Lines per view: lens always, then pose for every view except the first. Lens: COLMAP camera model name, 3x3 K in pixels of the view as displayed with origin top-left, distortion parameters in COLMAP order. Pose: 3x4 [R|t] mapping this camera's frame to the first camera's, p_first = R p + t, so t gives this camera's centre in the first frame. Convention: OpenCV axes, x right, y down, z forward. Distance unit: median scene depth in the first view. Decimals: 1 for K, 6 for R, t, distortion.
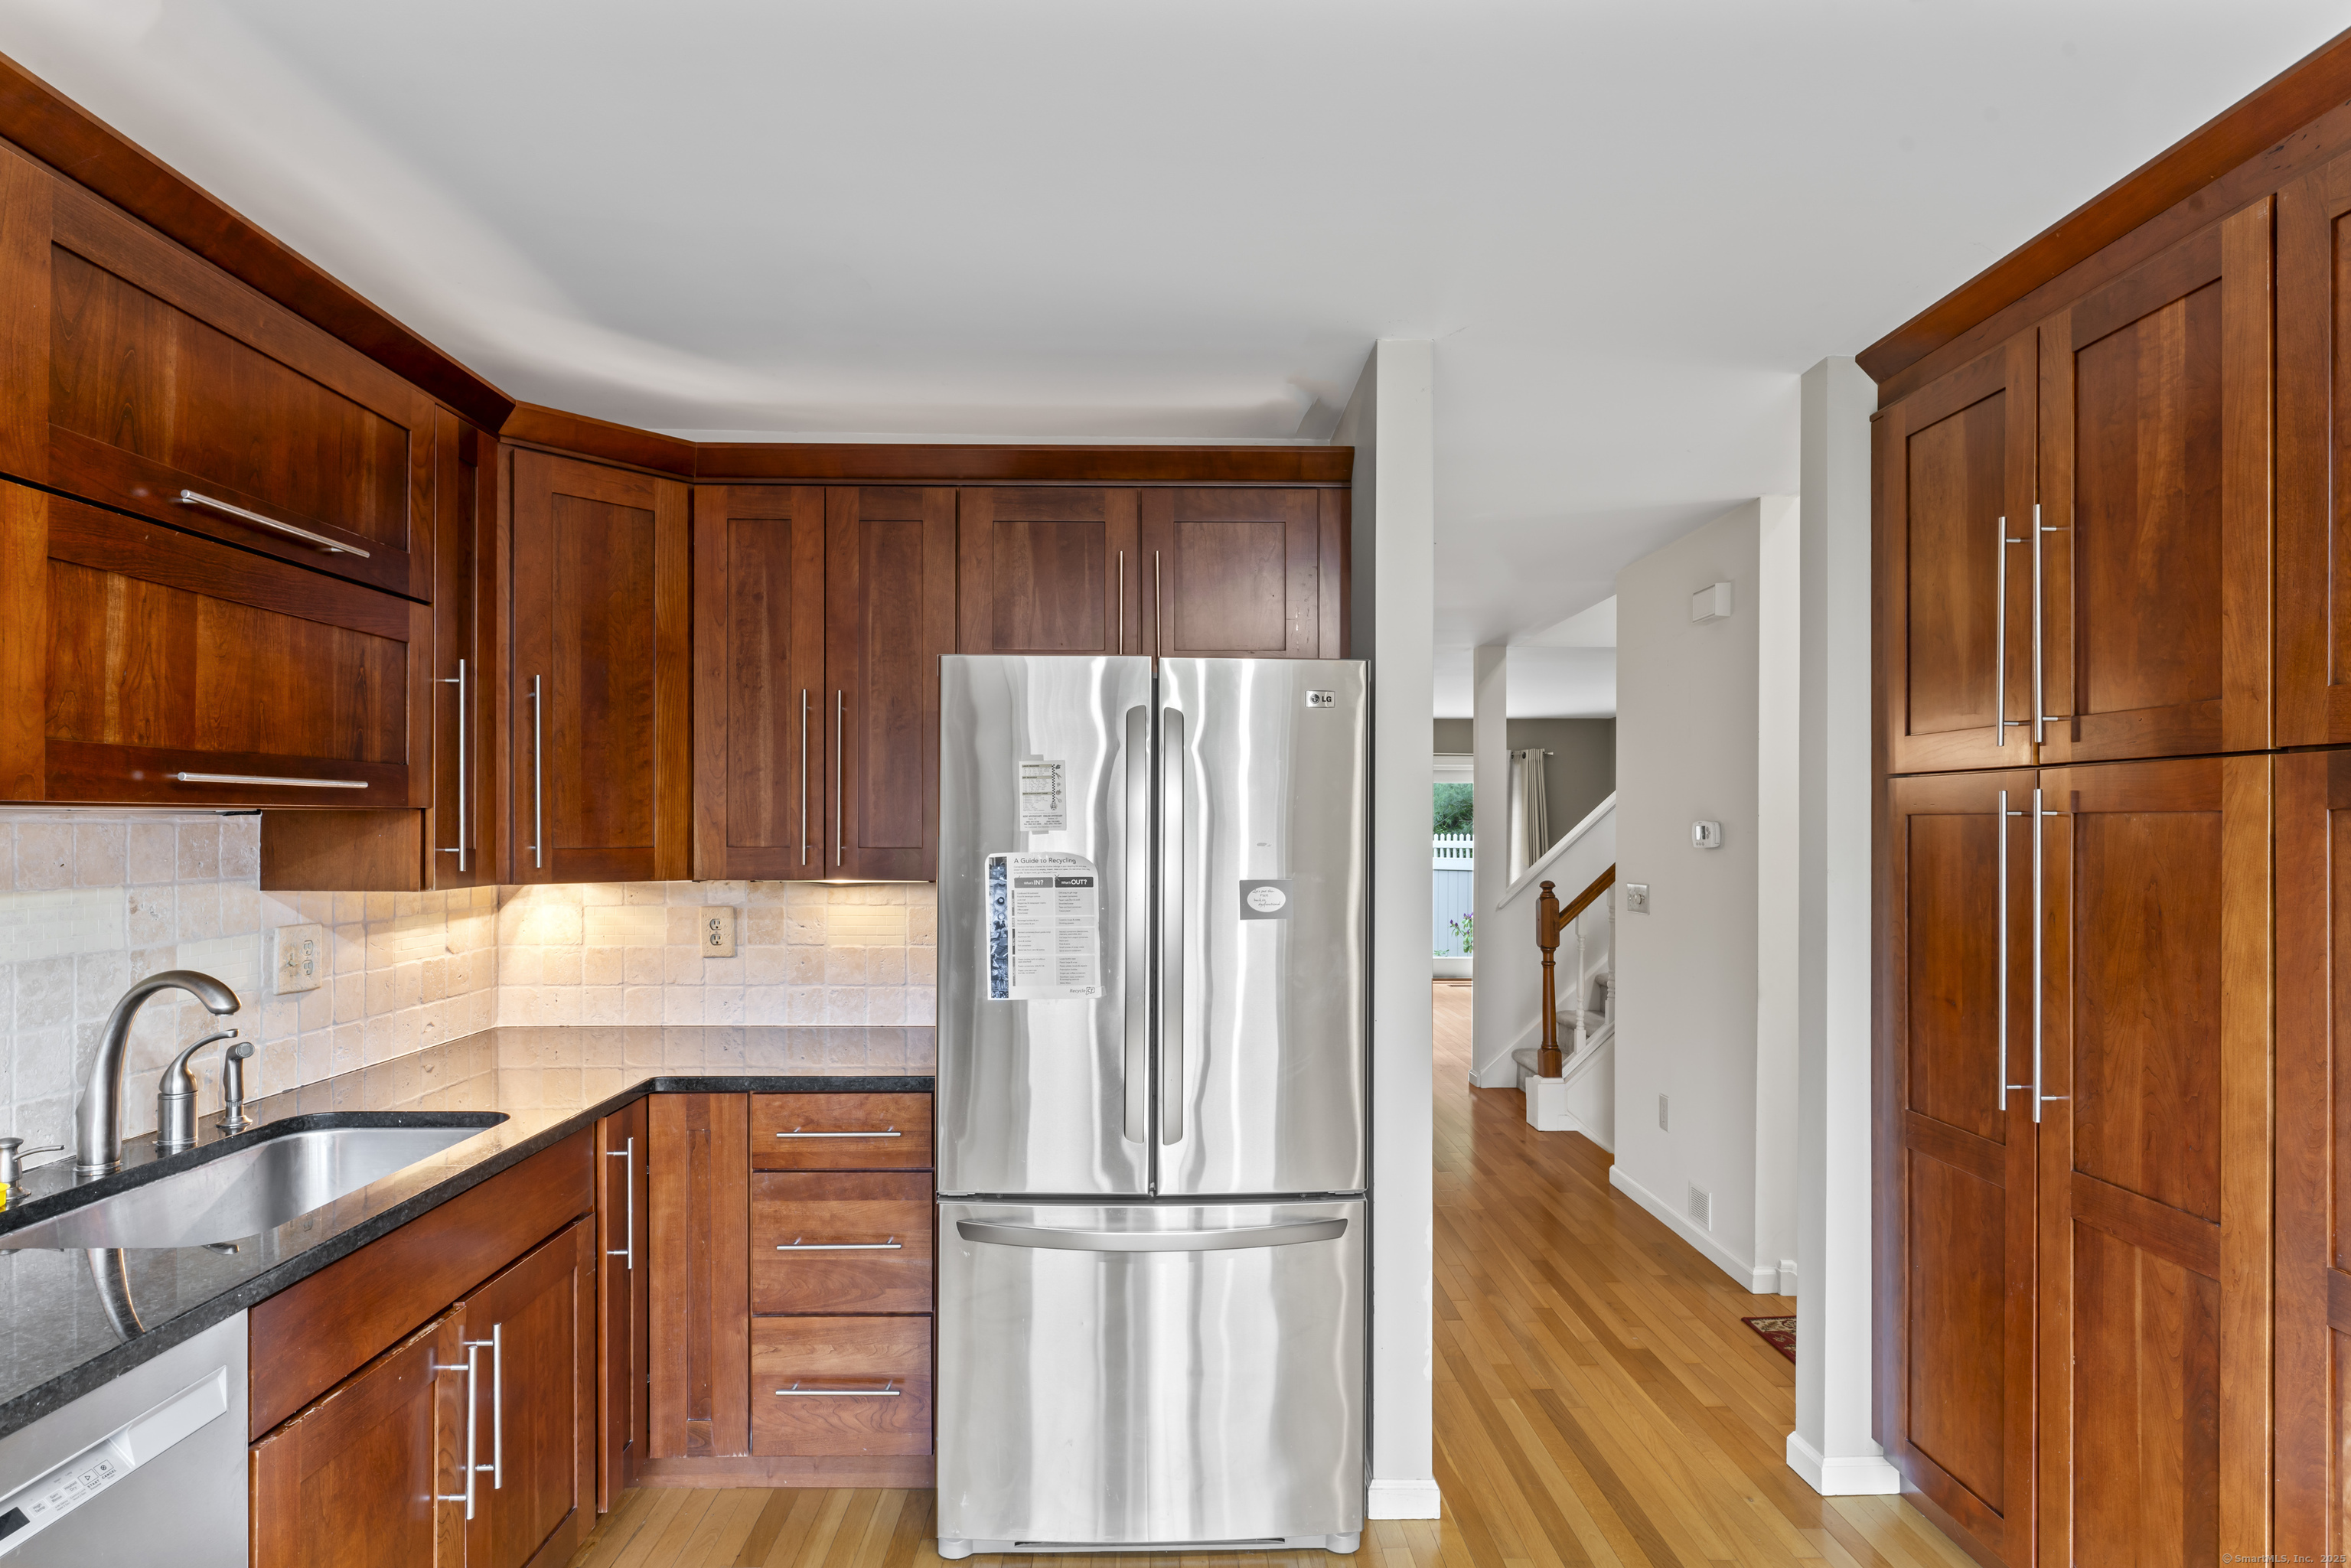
lens RADIAL K [[1285.4, 0, 1172.5], [0, 1285.4, 821.2], [0, 0, 1]] dist [0.001871, 0.001104]
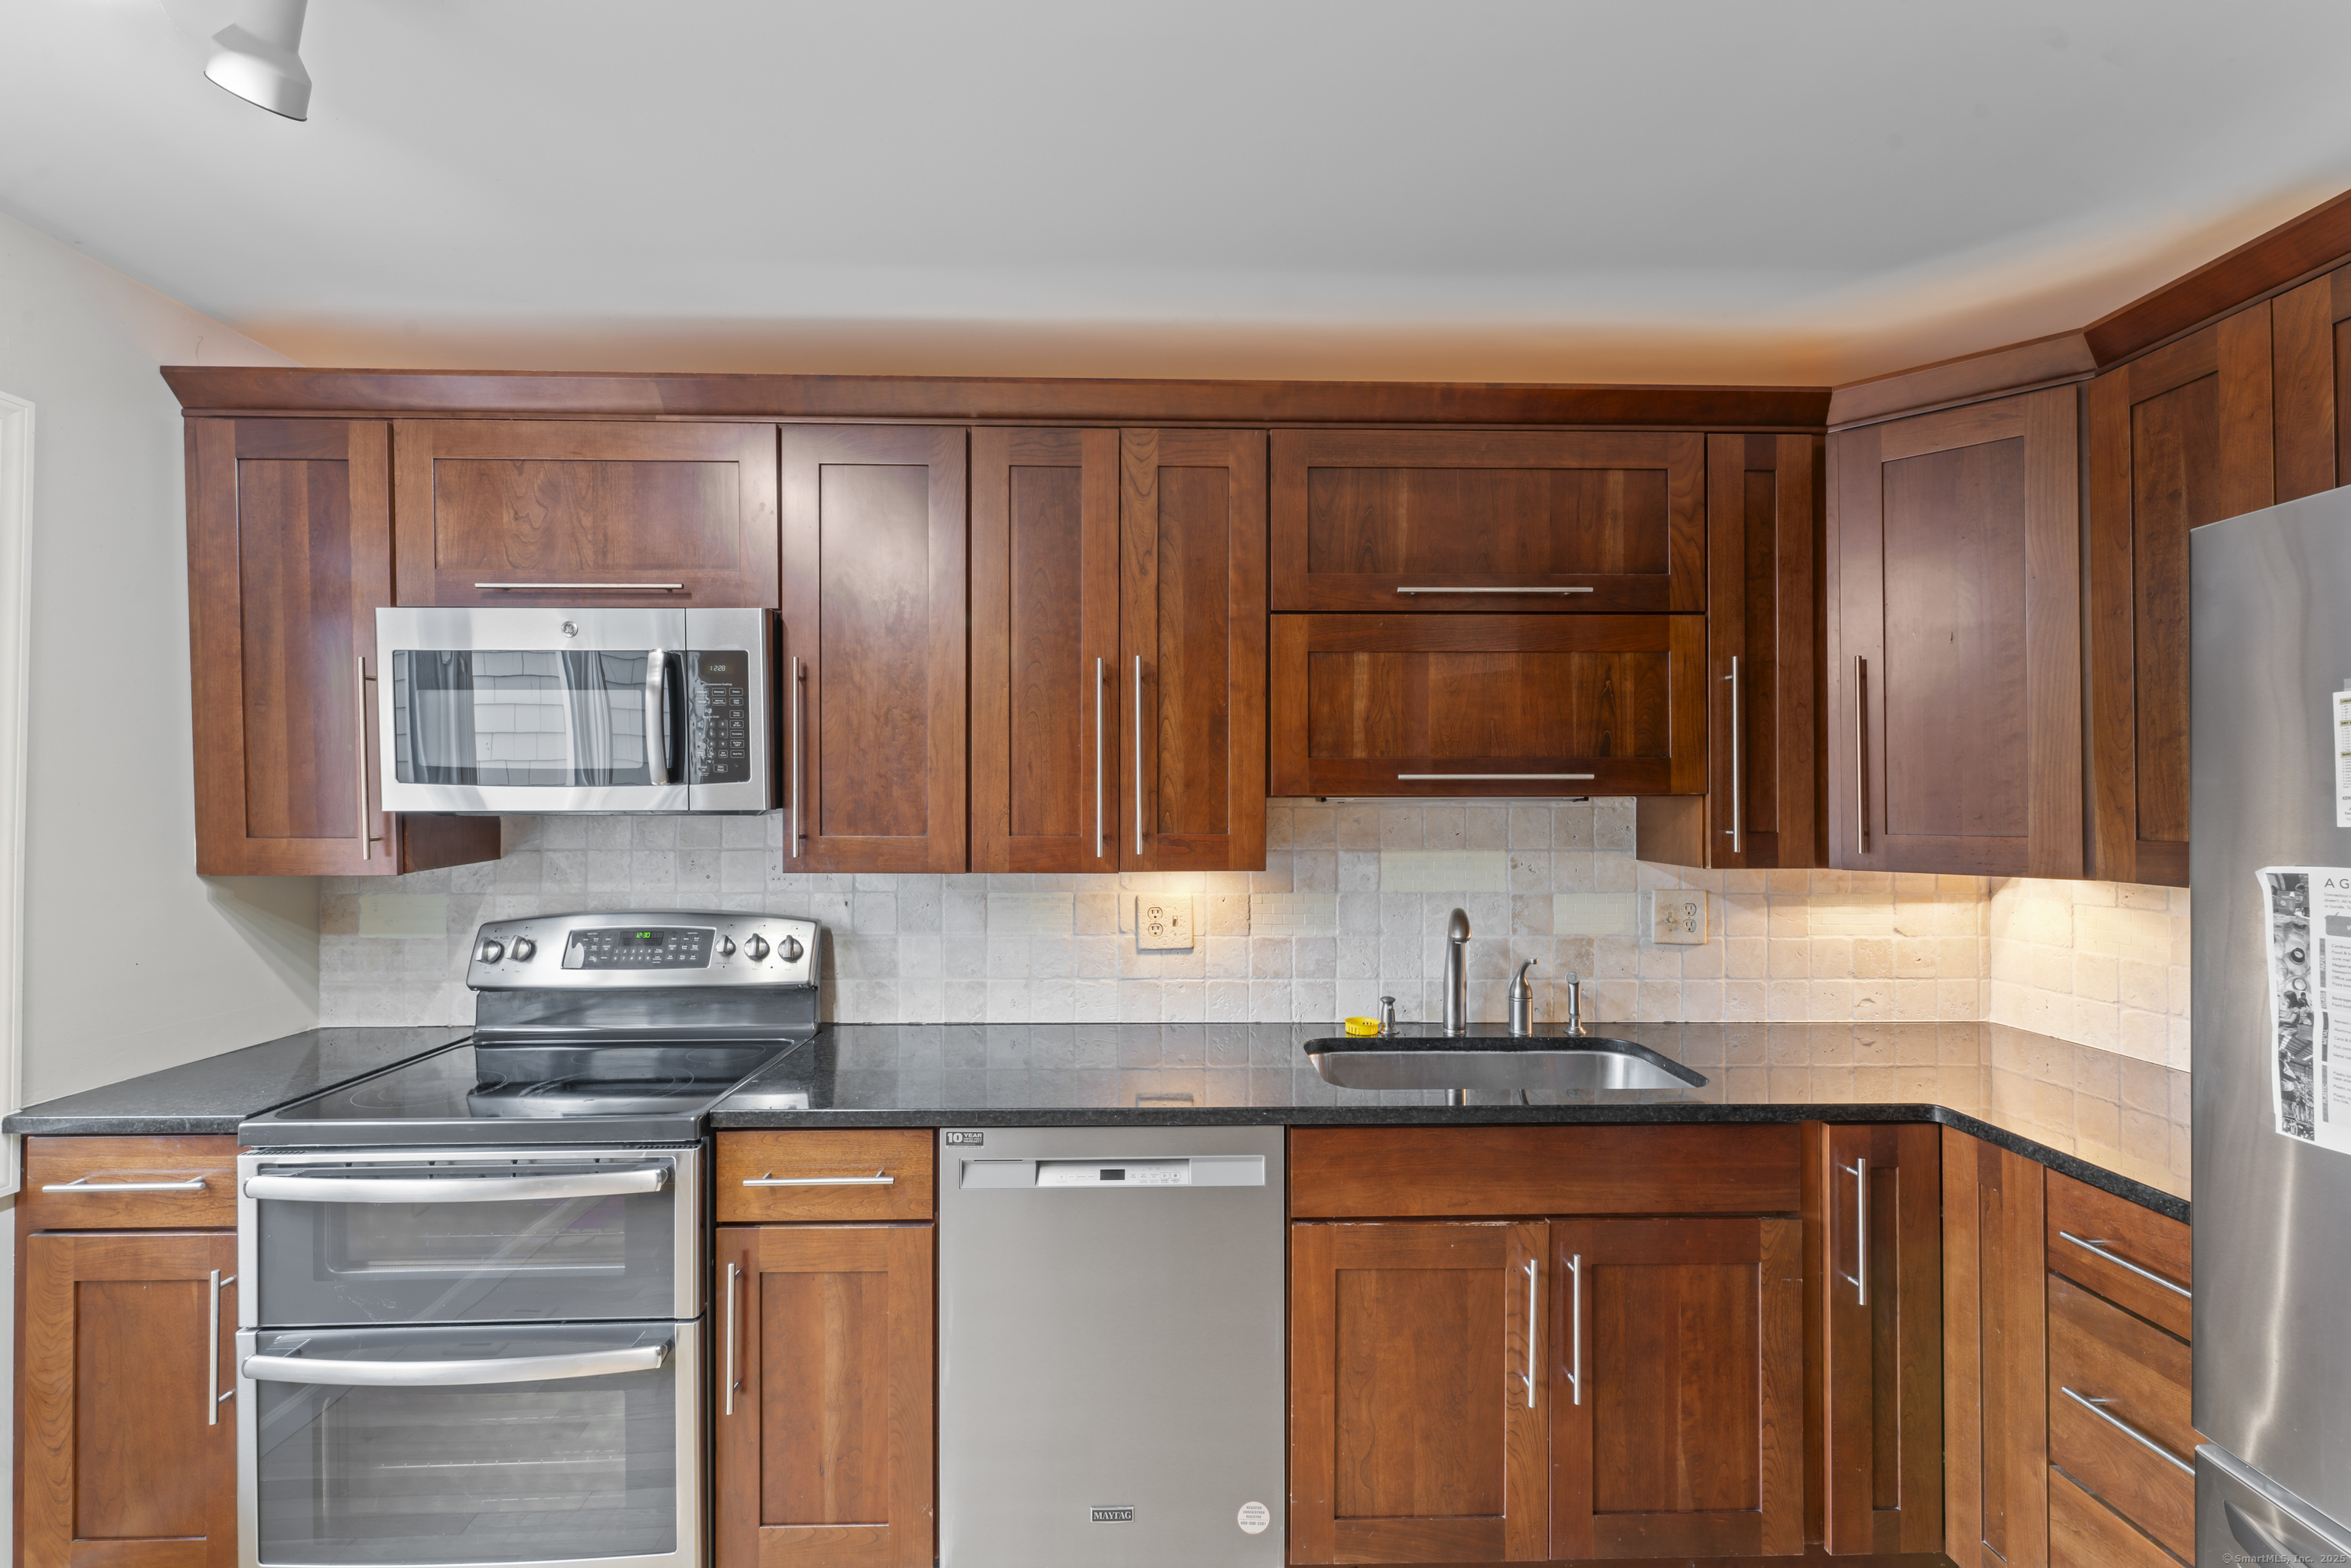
lens RADIAL K [[996.4, 0, 1175.5], [0, 996.4, 784.0], [0, 0, 1]] dist [-0.000877, -0.000303]
pose [[-0.000132, -0.020764, -0.999784, 0.303044], [0.001745, 0.999783, -0.020764, -0.002000], [0.999998, -0.001747, -0.000096, 0.564812]]
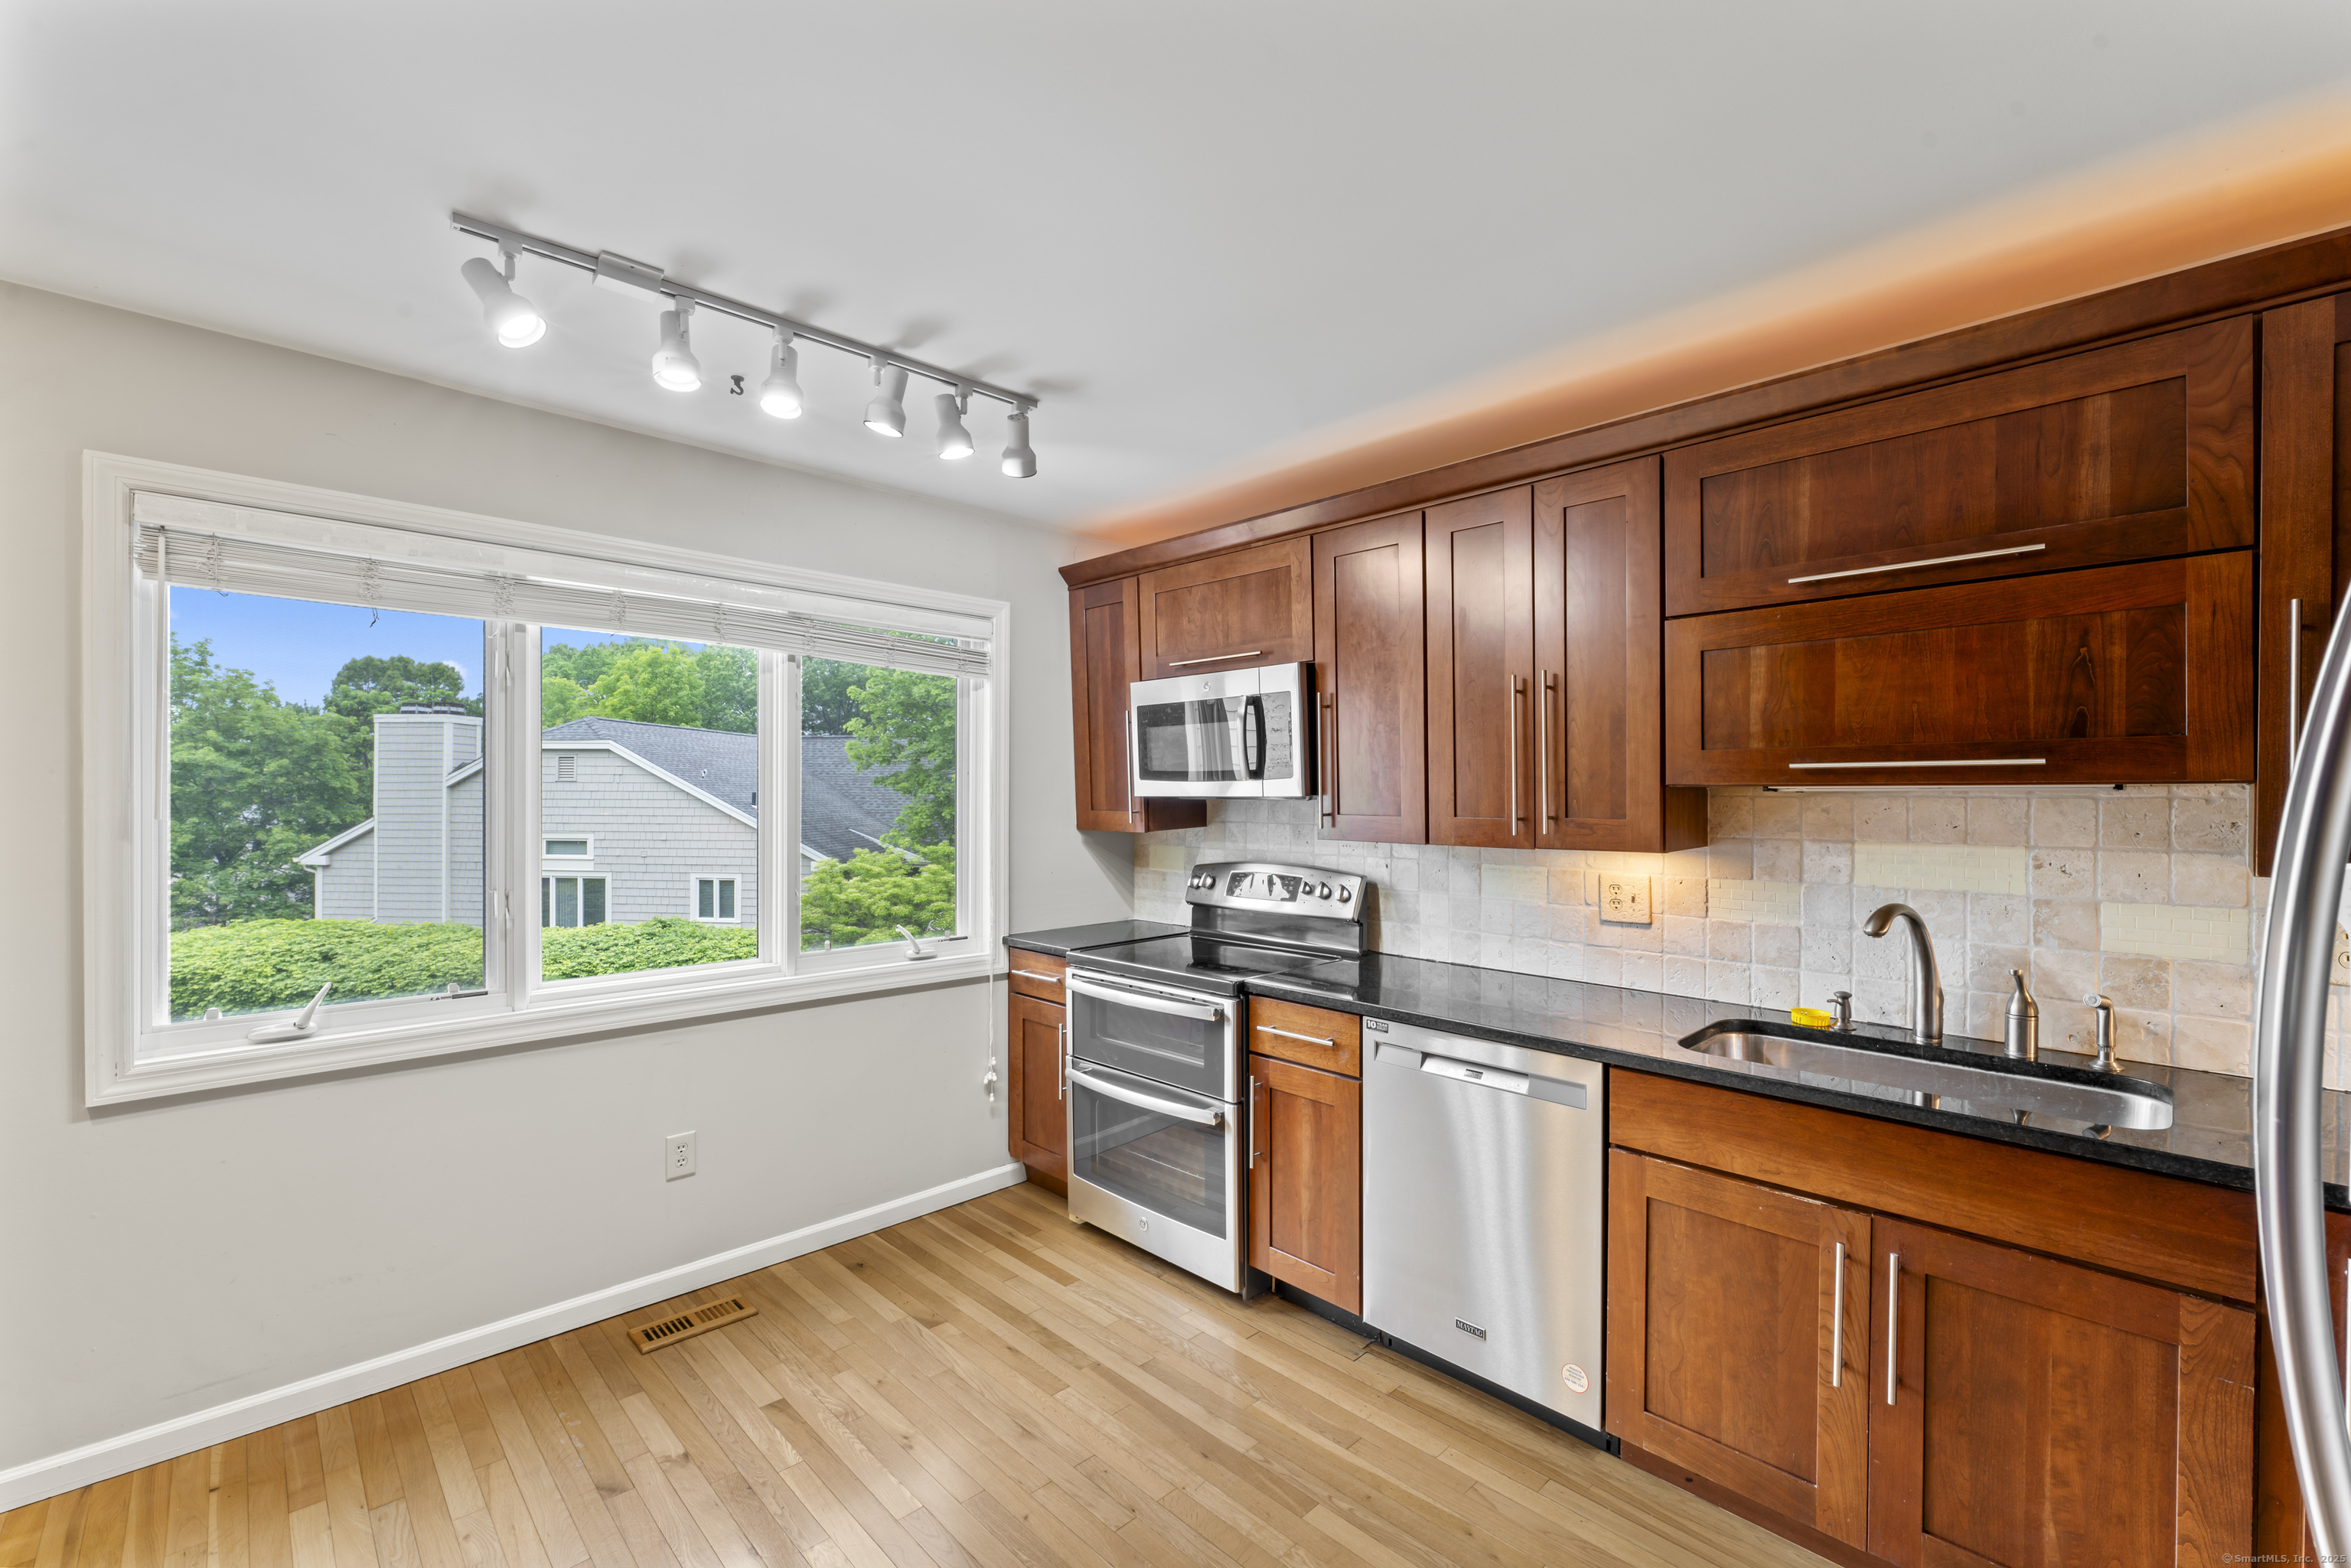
lens RADIAL K [[976.1, 0, 1183.4], [0, 976.1, 788.1], [0, 0, 1]] dist [-0.001088, -0.000072]
pose [[-0.730205, -0.008591, -0.683174, 0.419985], [-0.003338, 0.999954, -0.009007, 0.003345], [0.683220, -0.004297, -0.730200, 1.034658]]
